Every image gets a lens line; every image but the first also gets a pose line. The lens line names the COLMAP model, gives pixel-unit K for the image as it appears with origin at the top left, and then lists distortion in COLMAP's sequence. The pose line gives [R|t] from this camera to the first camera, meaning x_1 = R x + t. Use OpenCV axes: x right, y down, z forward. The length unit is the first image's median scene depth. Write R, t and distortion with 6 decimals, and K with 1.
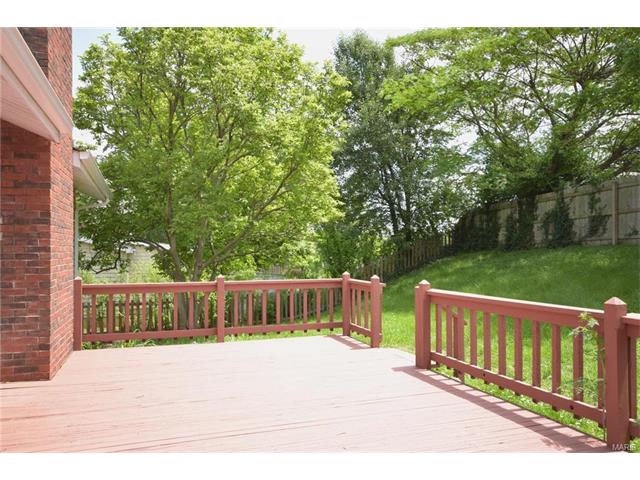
lens RADIAL K [[528.7, 0, 319.0], [0, 528.7, 244.1], [0, 0, 1]] dist [0.028799, 0.014547]
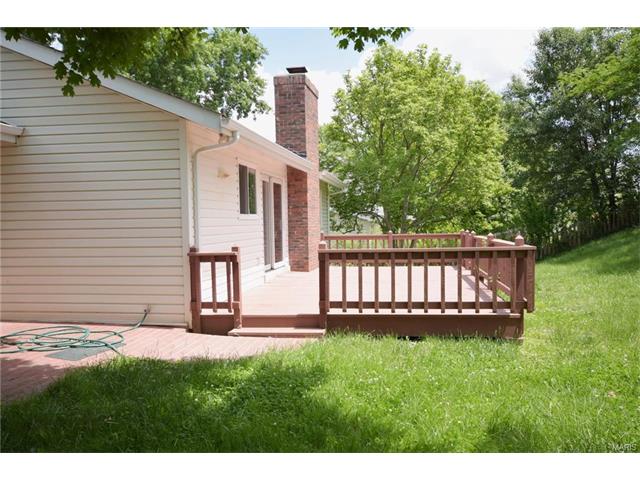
lens RADIAL K [[528.7, 0, 319.0], [0, 528.7, 244.1], [0, 0, 1]] dist [0.028799, 0.014547]
pose [[0.881382, 0.007317, -0.472347, 0.184745], [0.020965, 0.998289, 0.054584, -0.000918], [0.471939, -0.058012, 0.879721, -0.298896]]
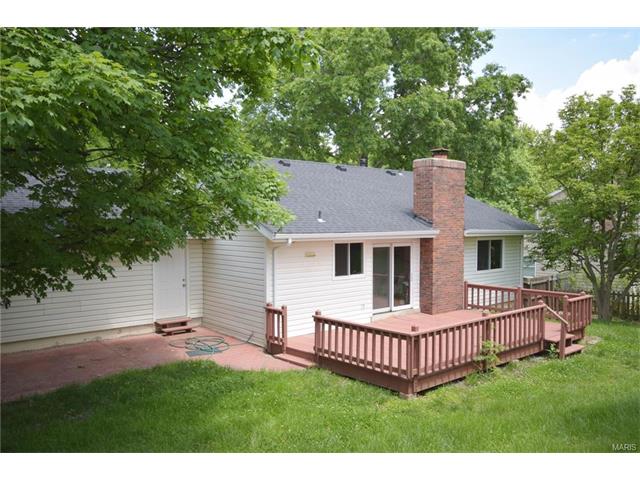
lens RADIAL K [[528.7, 0, 319.0], [0, 528.7, 244.1], [0, 0, 1]] dist [0.028799, 0.014547]
pose [[0.384641, 0.040199, -0.922191, 0.548903], [0.012488, 0.998733, 0.048744, -0.082973], [0.922982, -0.030265, 0.383651, -0.203443]]
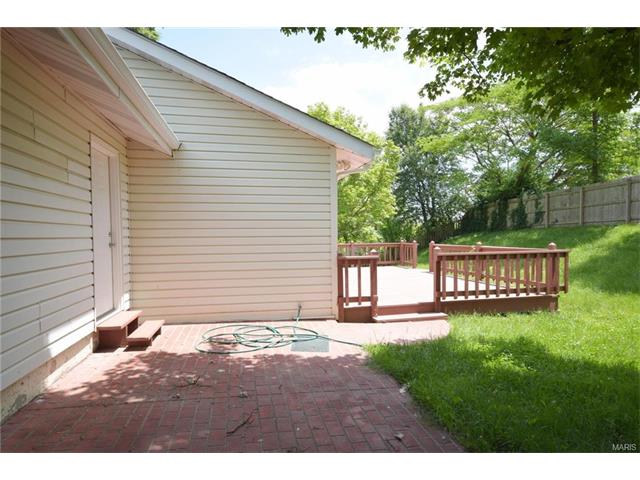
lens RADIAL K [[402.1, 0, 323.2], [0, 402.1, 247.6], [0, 0, 1]] dist [-0.000583, -0.000245]
pose [[0.993918, -0.001837, -0.110110, -0.043000], [0.007000, 0.998893, 0.046520, -0.000621], [0.109902, -0.047008, 0.992830, -0.356048]]
